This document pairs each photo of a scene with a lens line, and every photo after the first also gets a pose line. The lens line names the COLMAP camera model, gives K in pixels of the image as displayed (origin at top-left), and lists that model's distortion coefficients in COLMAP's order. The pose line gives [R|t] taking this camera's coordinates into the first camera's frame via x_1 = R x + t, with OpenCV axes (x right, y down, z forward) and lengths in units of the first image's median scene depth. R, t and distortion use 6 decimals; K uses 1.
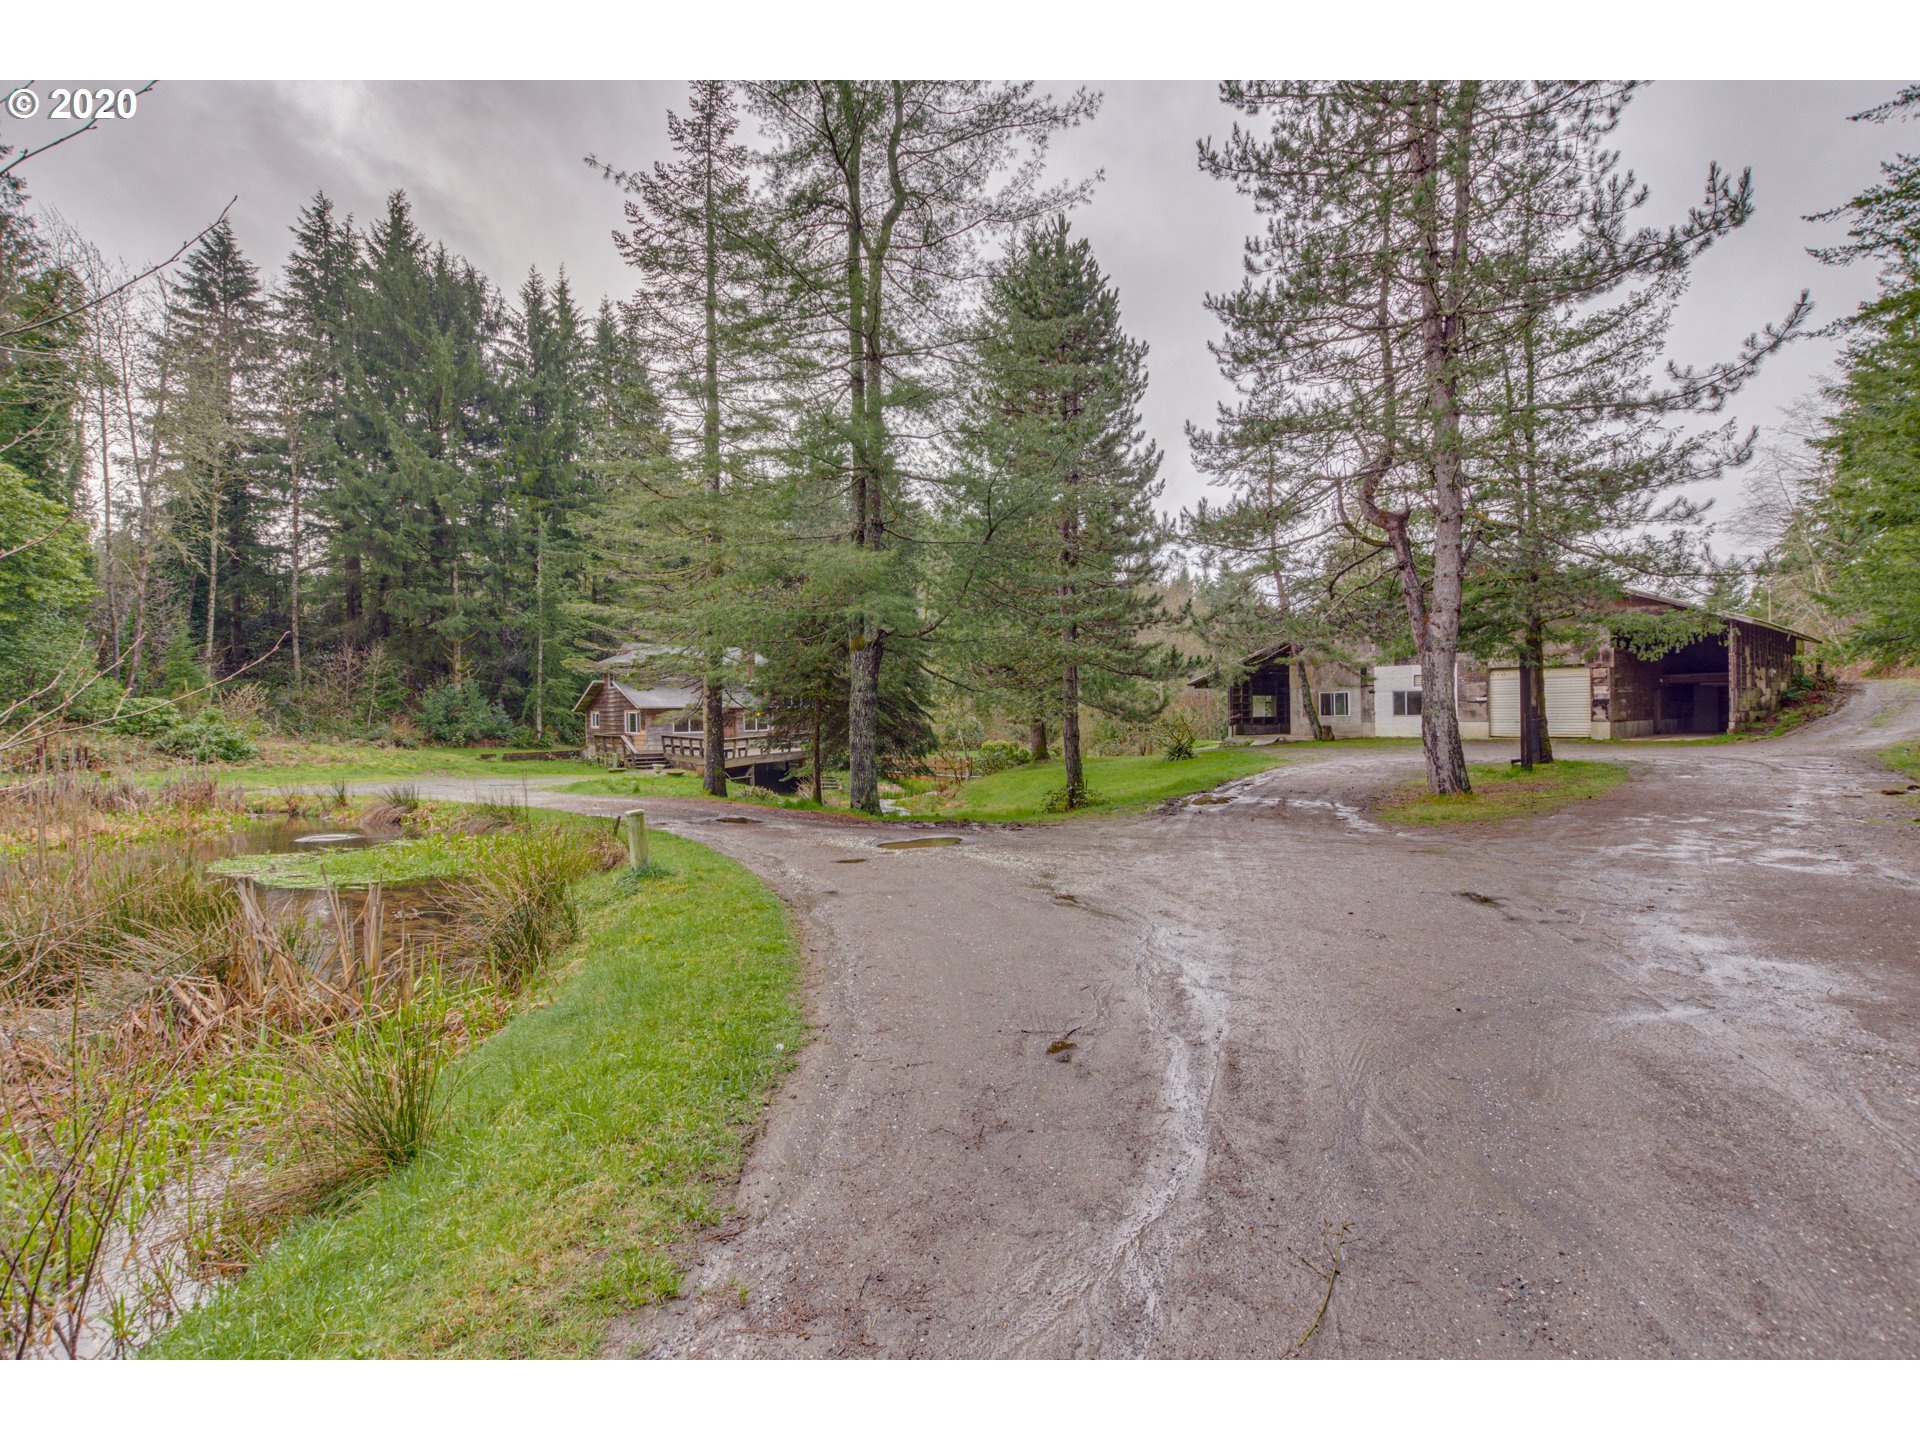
lens RADIAL K [[835.9, 0, 960.0], [0, 835.9, 720.0], [0, 0, 1]] dist [-0.000538, -0.000496]
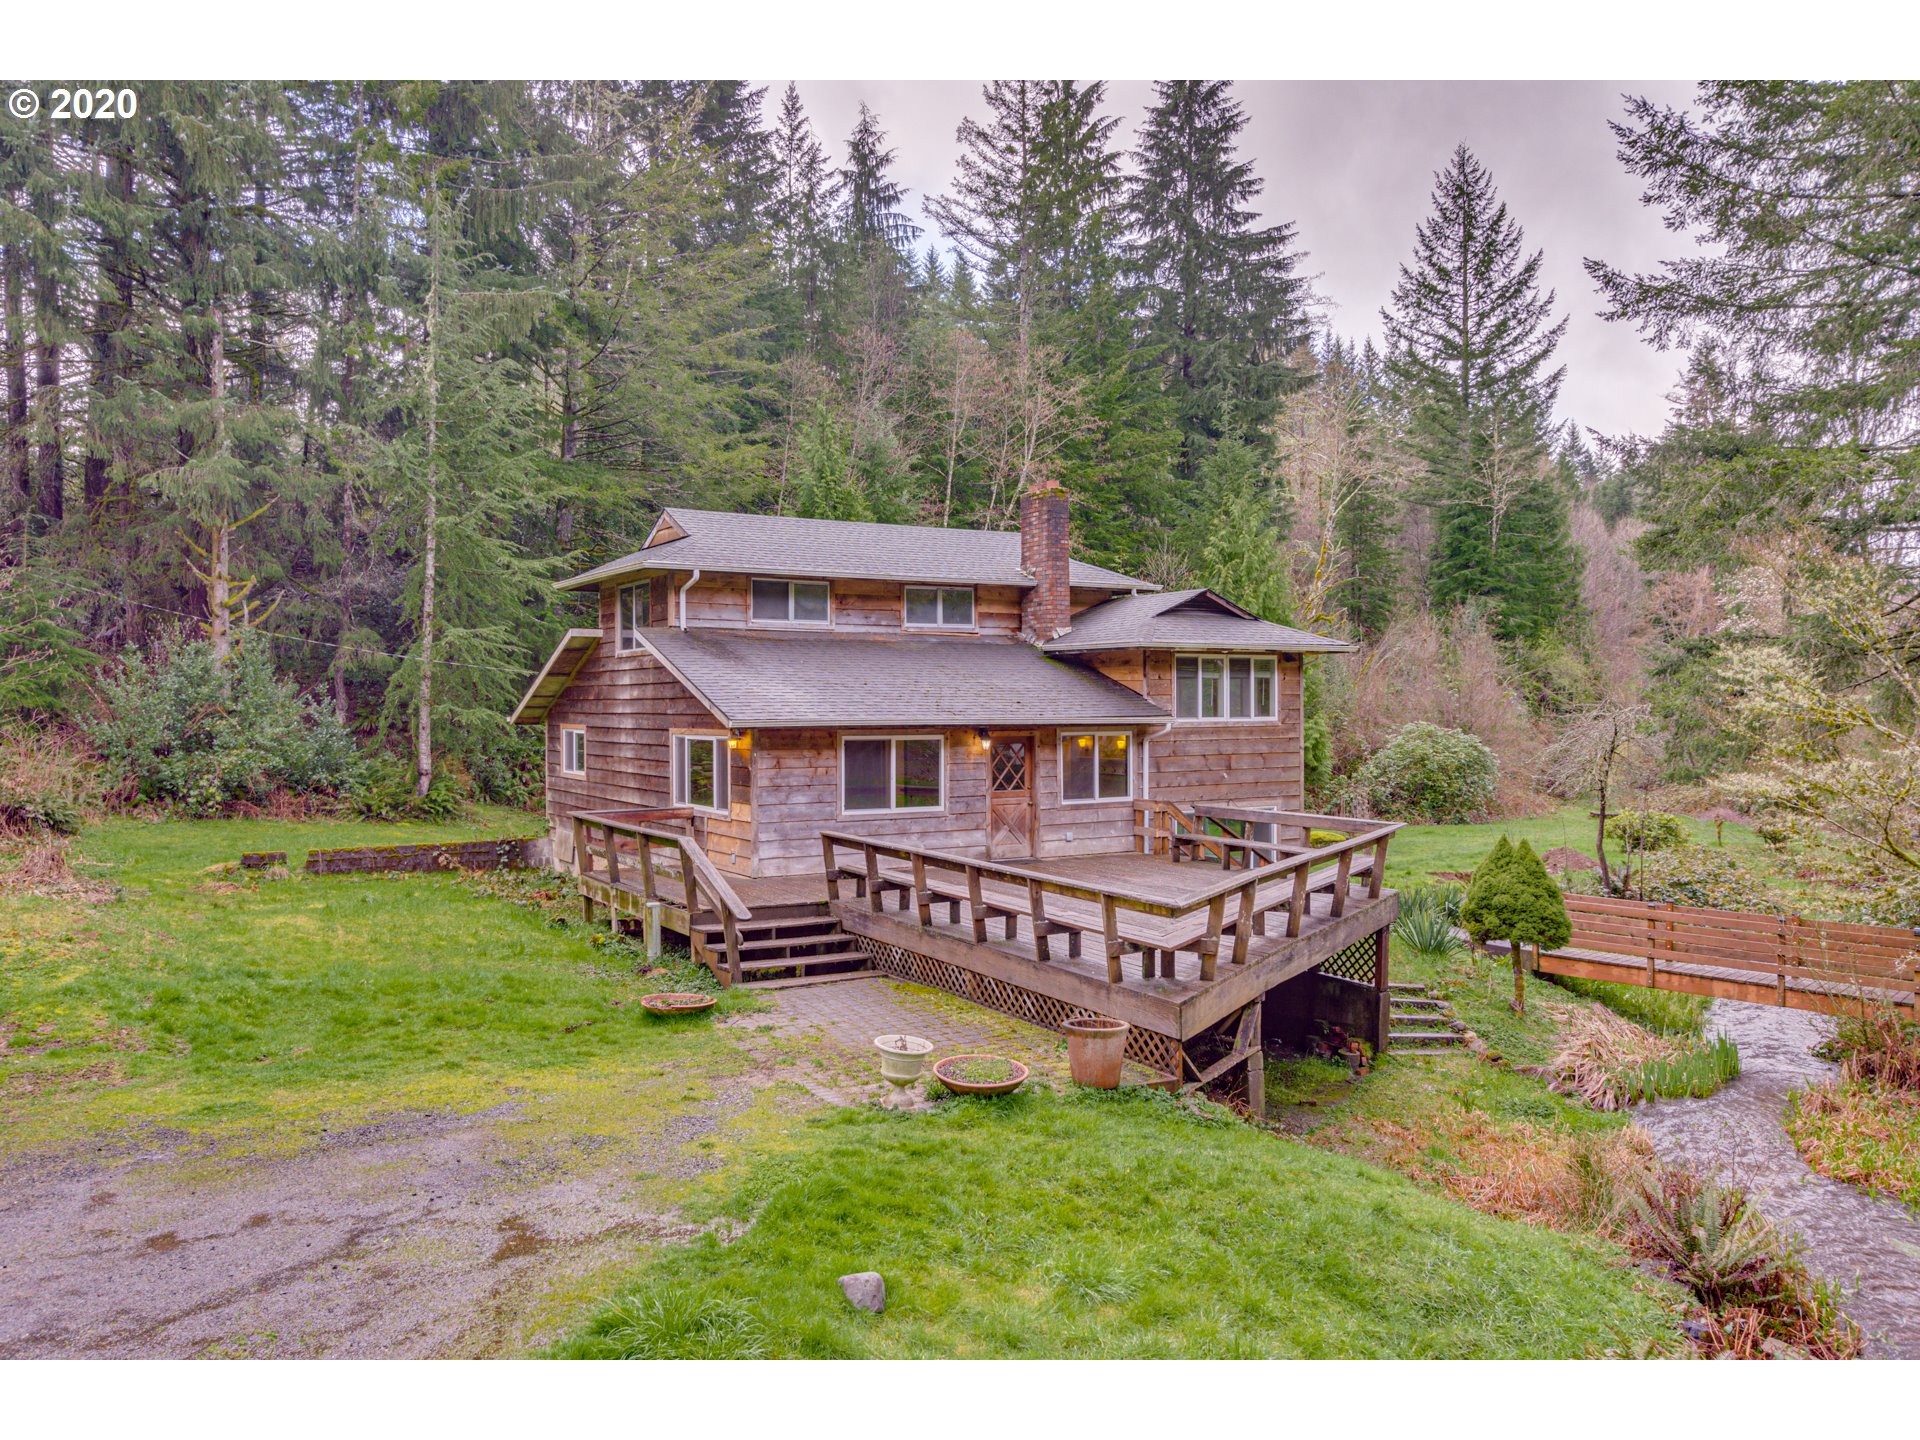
lens RADIAL K [[1412.9, 0, 962.1], [0, 1412.9, 696.6], [0, 0, 1]] dist [-0.012796, -0.005004]
pose [[0.991321, 0.008107, -0.131214, -0.201184], [-0.009545, 0.999901, -0.010333, -0.016119], [0.131117, 0.011496, 0.991300, 0.443863]]
